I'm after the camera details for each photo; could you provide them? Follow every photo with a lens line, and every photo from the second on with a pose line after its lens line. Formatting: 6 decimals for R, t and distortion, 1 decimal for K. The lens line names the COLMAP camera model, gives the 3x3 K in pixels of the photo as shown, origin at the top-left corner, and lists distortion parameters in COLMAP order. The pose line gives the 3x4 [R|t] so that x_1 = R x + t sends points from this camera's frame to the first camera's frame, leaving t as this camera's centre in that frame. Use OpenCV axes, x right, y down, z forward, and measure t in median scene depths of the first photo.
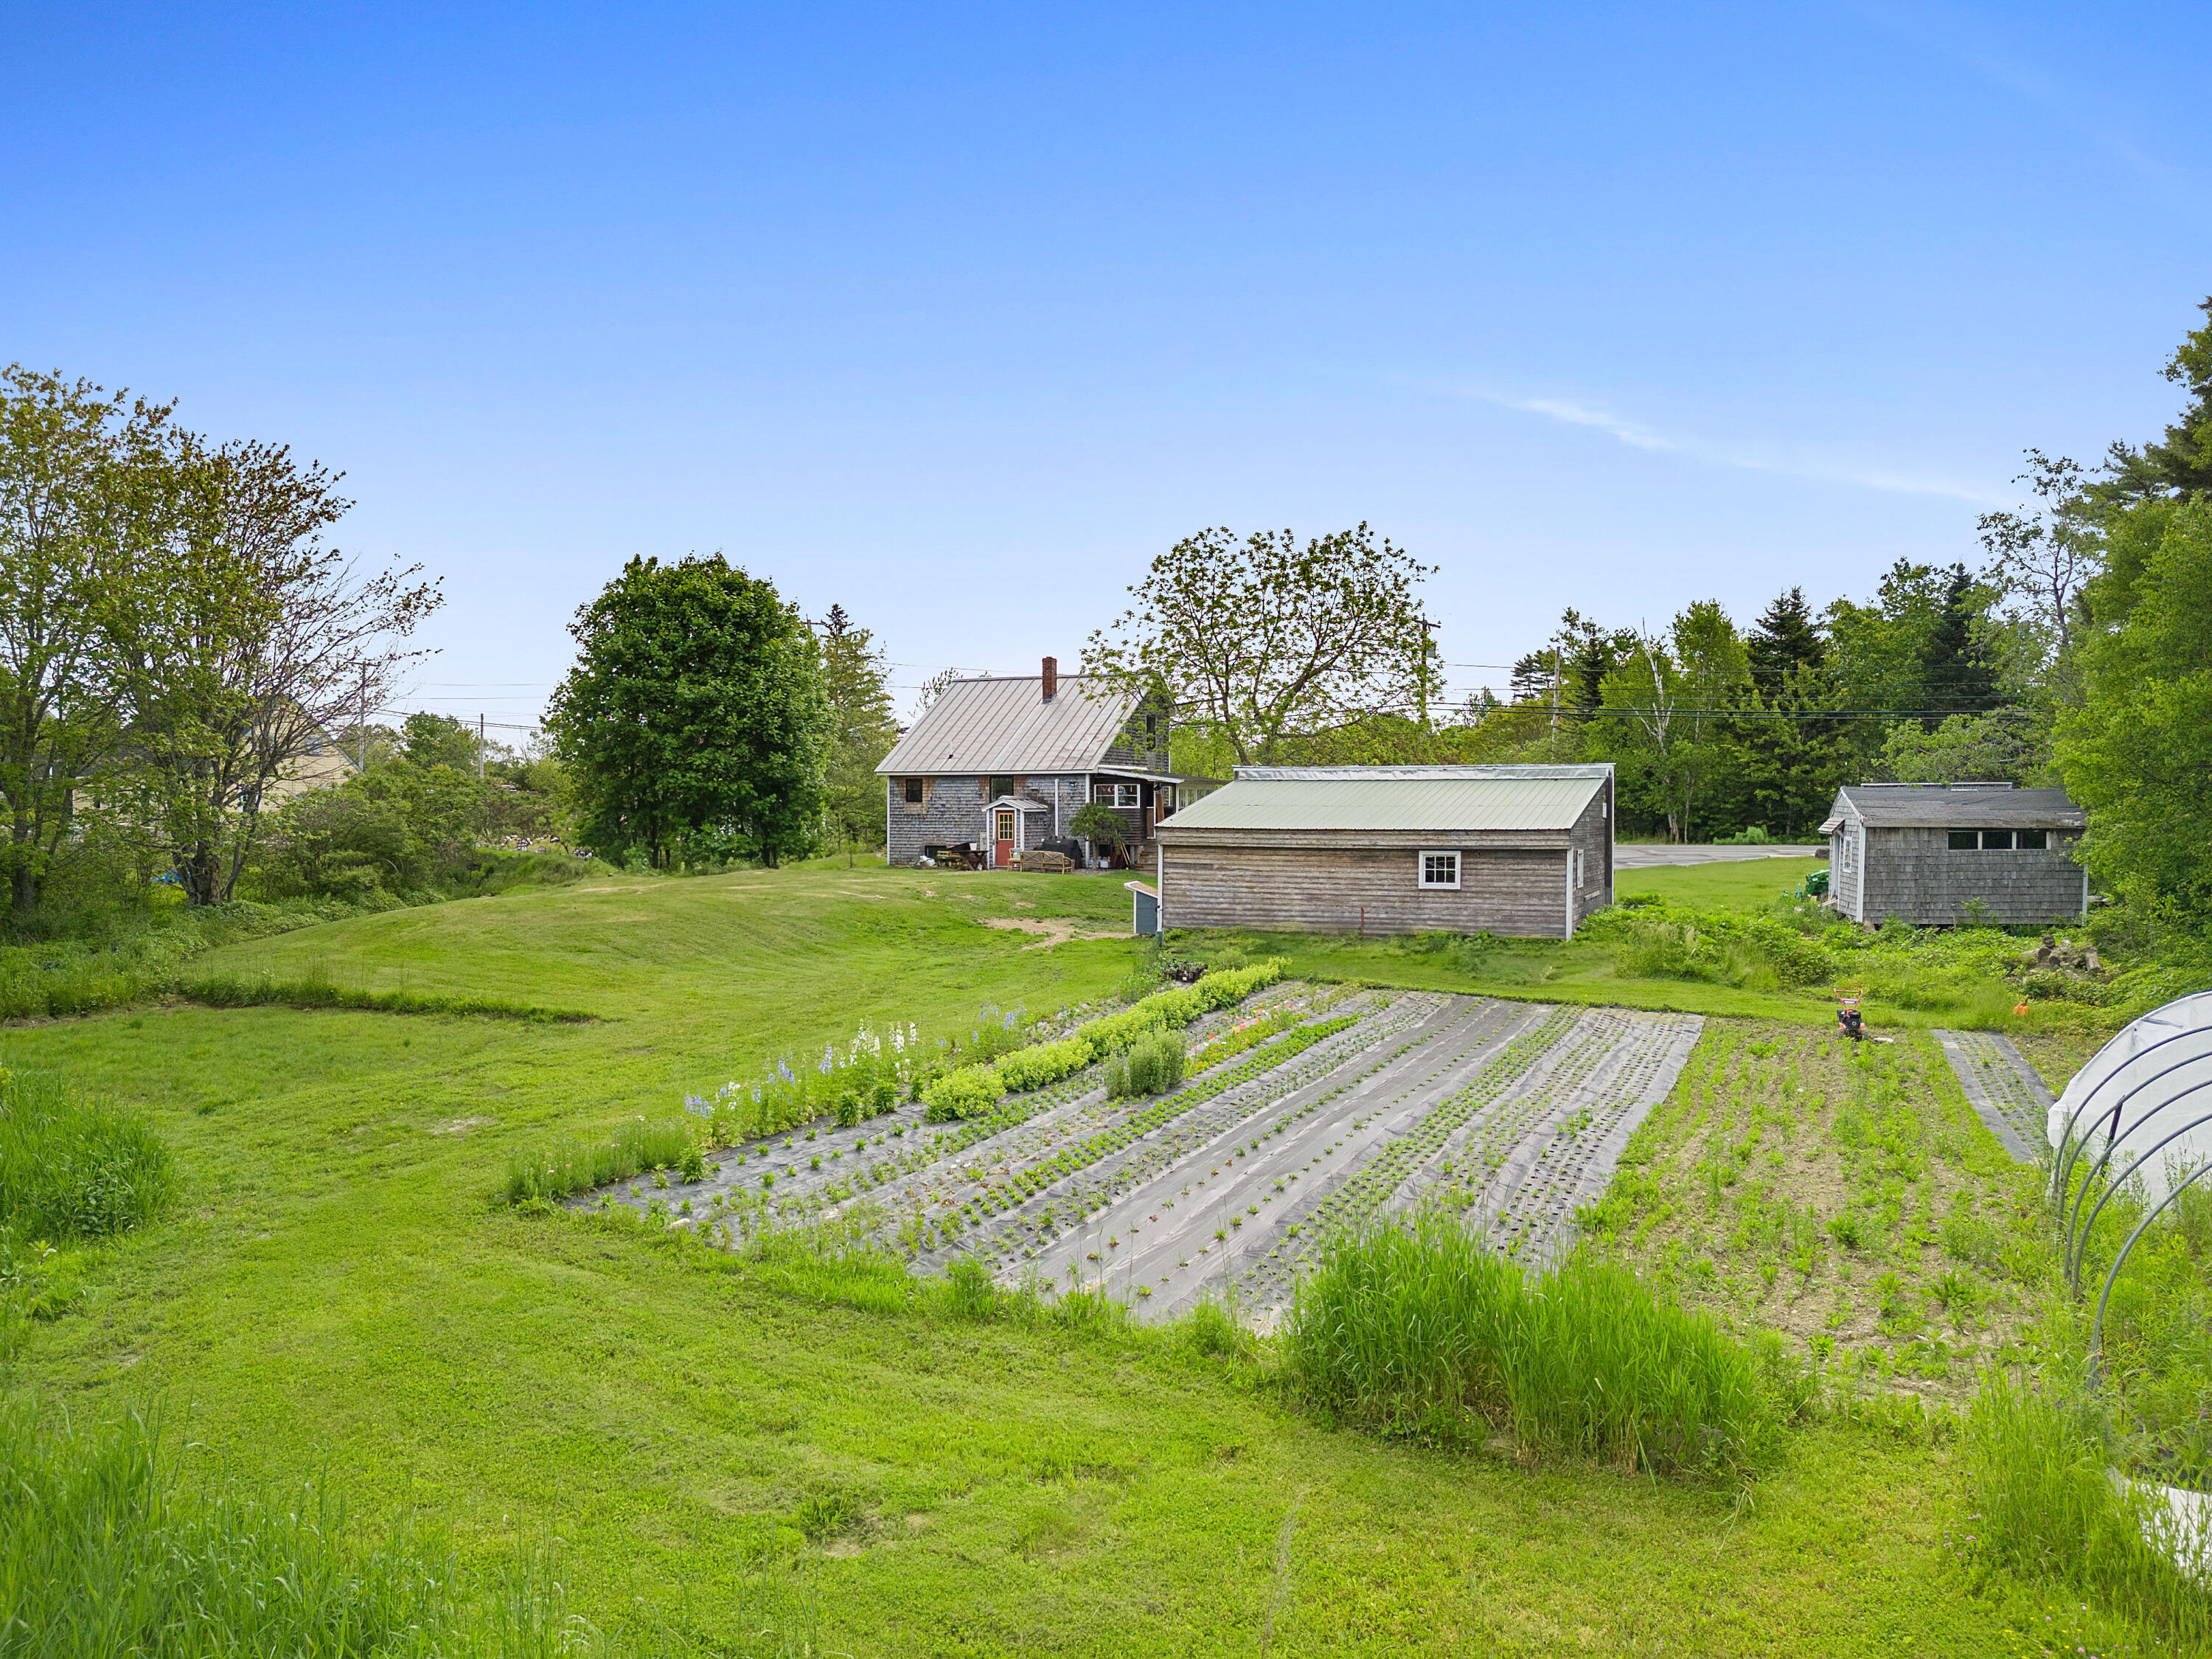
lens RADIAL K [[1738.1, 0, 1099.6], [0, 1738.1, 727.9], [0, 0, 1]] dist [0.079312, -0.088091]
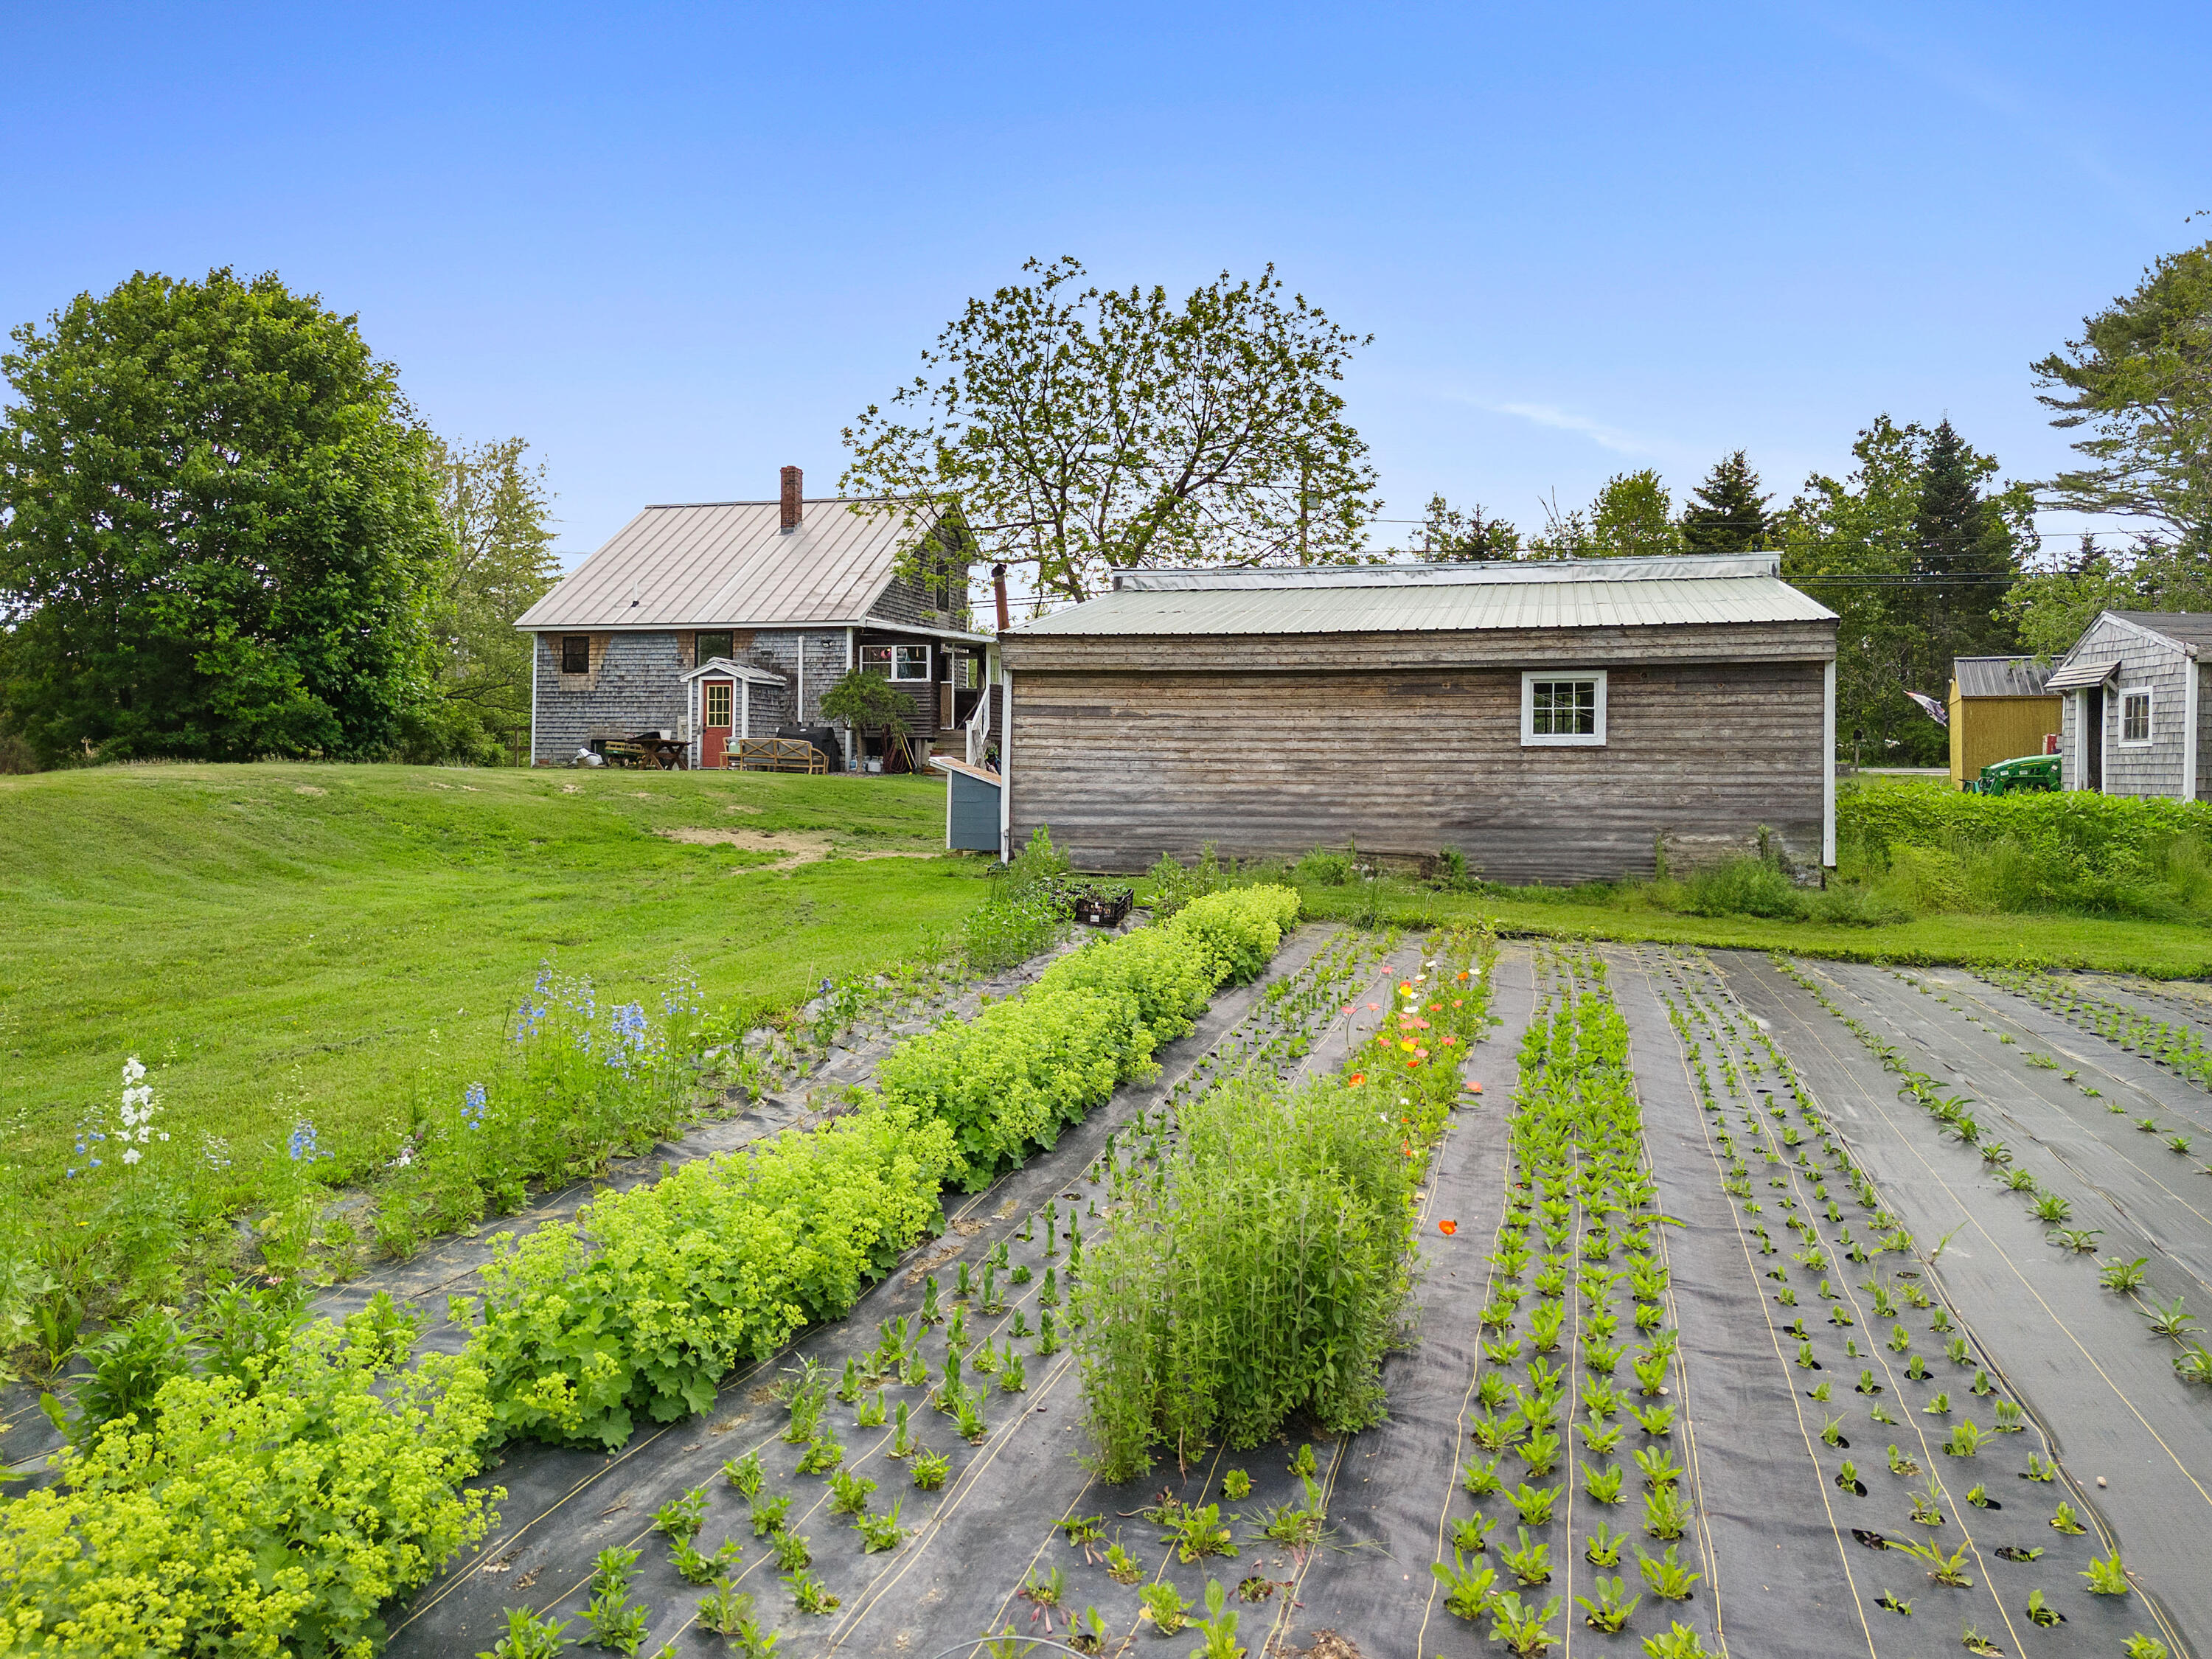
lens RADIAL K [[1760.4, 0, 1096.2], [0, 1760.4, 703.6], [0, 0, 1]] dist [0.075384, -0.097281]
pose [[0.989714, 0.011887, 0.142562, -0.009403], [-0.011857, 0.999929, -0.001061, 0.054848], [-0.142565, -0.000640, 0.989785, 0.338738]]
